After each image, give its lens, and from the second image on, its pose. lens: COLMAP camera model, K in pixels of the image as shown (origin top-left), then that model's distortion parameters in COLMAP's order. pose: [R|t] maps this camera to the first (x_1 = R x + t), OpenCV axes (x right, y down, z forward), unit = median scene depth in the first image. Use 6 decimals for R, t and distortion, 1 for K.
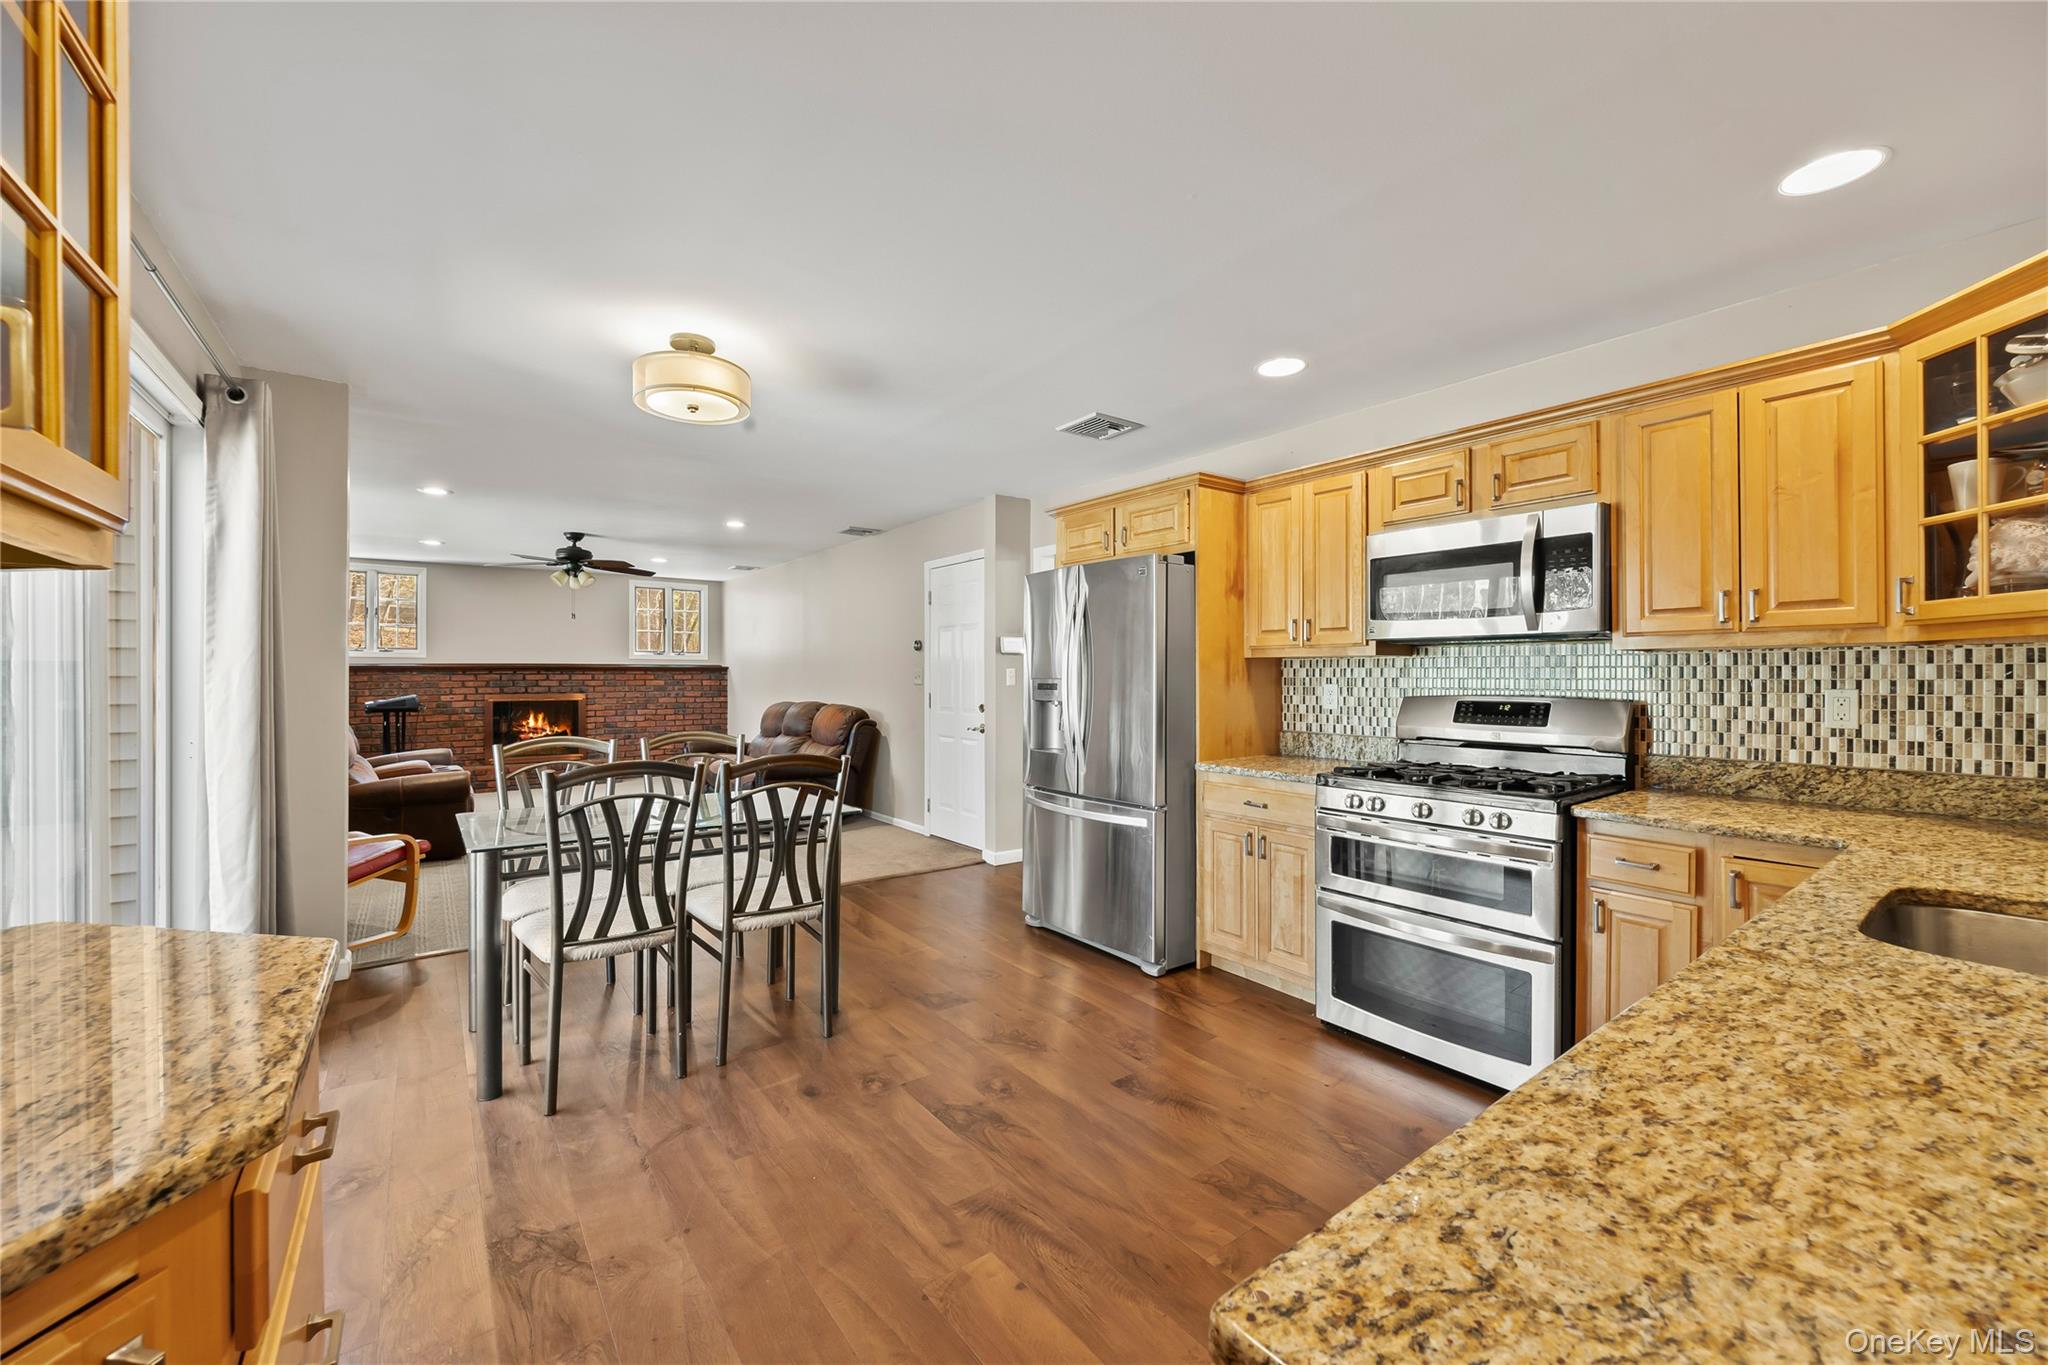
lens RADIAL K [[792.8, 0, 1006.2], [0, 792.8, 681.8], [0, 0, 1]] dist [-0.001843, -0.000654]
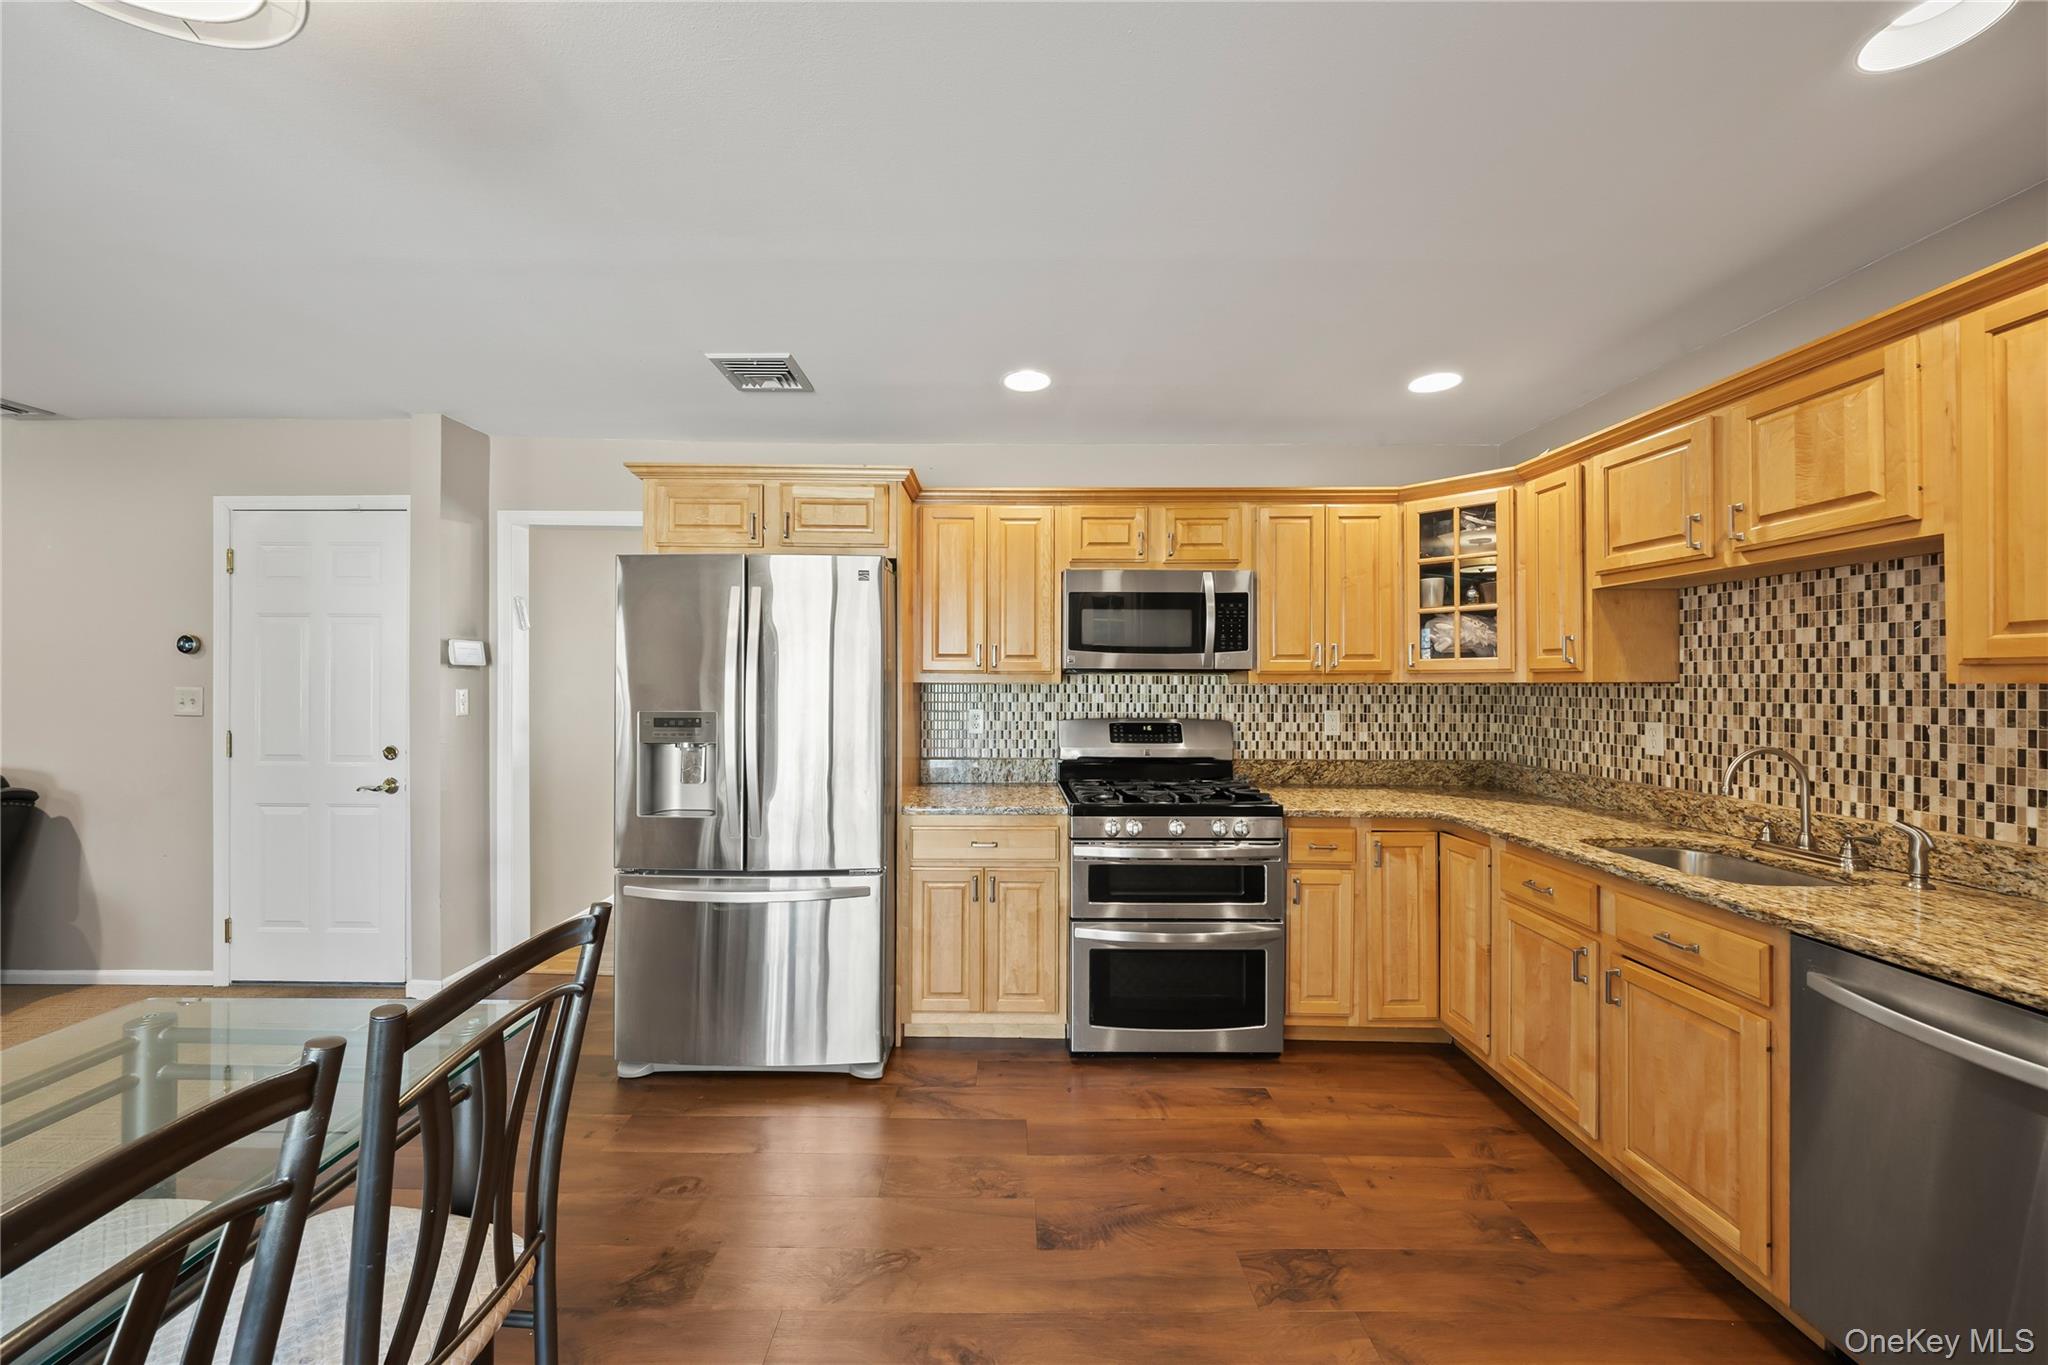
lens RADIAL K [[739.8, 0, 1004.9], [0, 739.8, 683.5], [0, 0, 1]] dist [-0.003323, -0.000576]
pose [[0.593046, 0.000252, 0.805169, -0.320431], [0.003346, 0.999991, -0.002777, -0.026435], [-0.805162, 0.004341, 0.593040, 0.416342]]
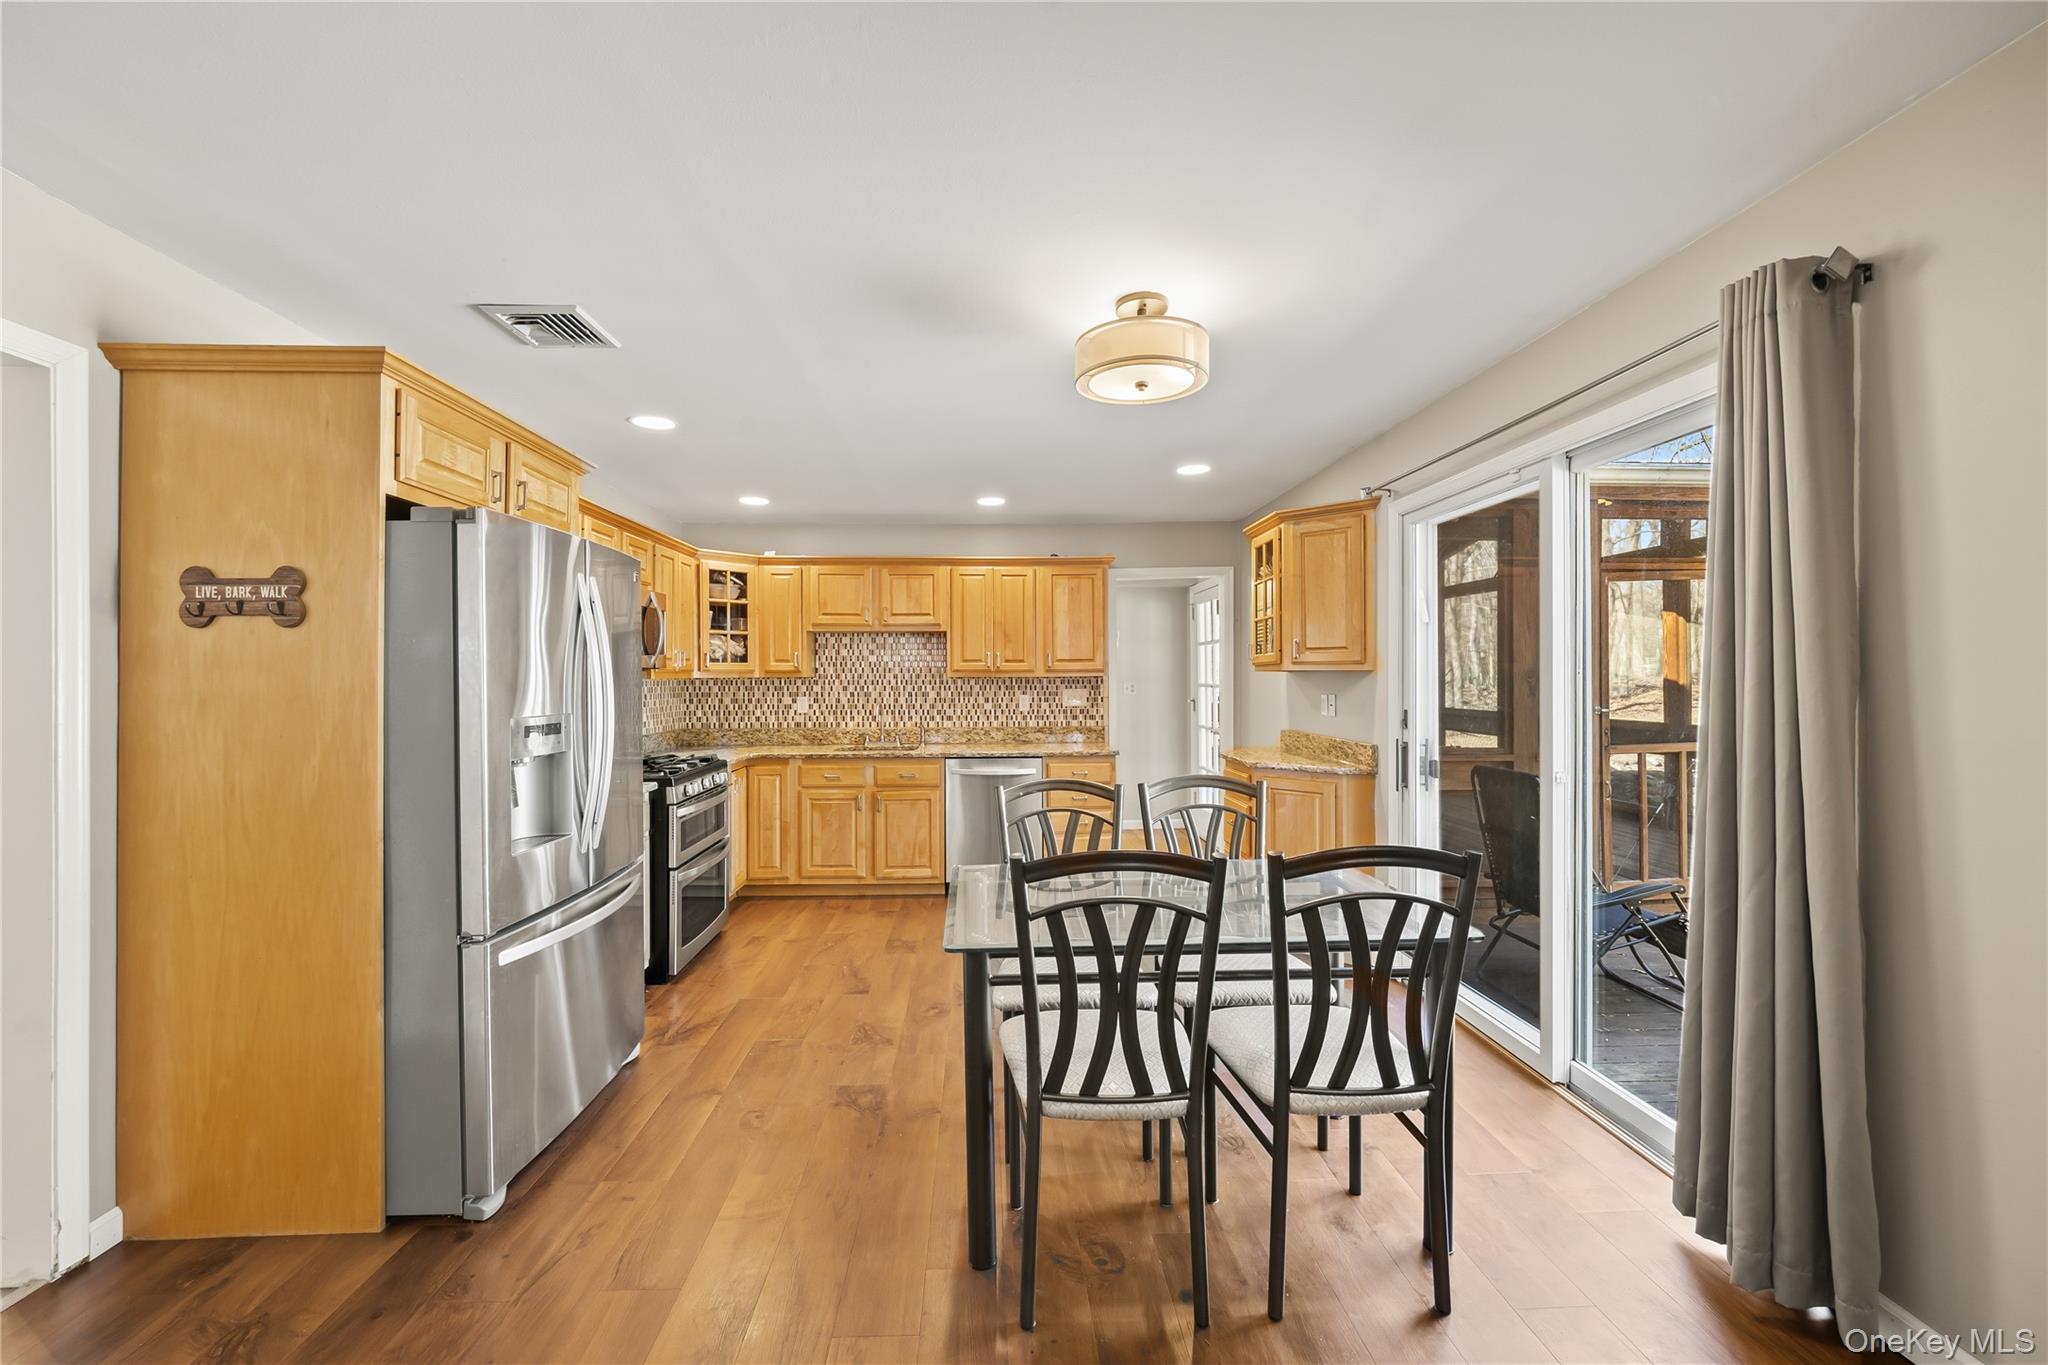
lens RADIAL K [[792.8, 0, 1010.5], [0, 792.8, 678.2], [0, 0, 1]] dist [-0.001843, -0.000654]
pose [[-0.827600, 0.001178, 0.561316, -0.586222], [0.007011, 0.999941, 0.008238, -0.035067], [-0.561274, 0.010753, -0.827560, 1.380763]]
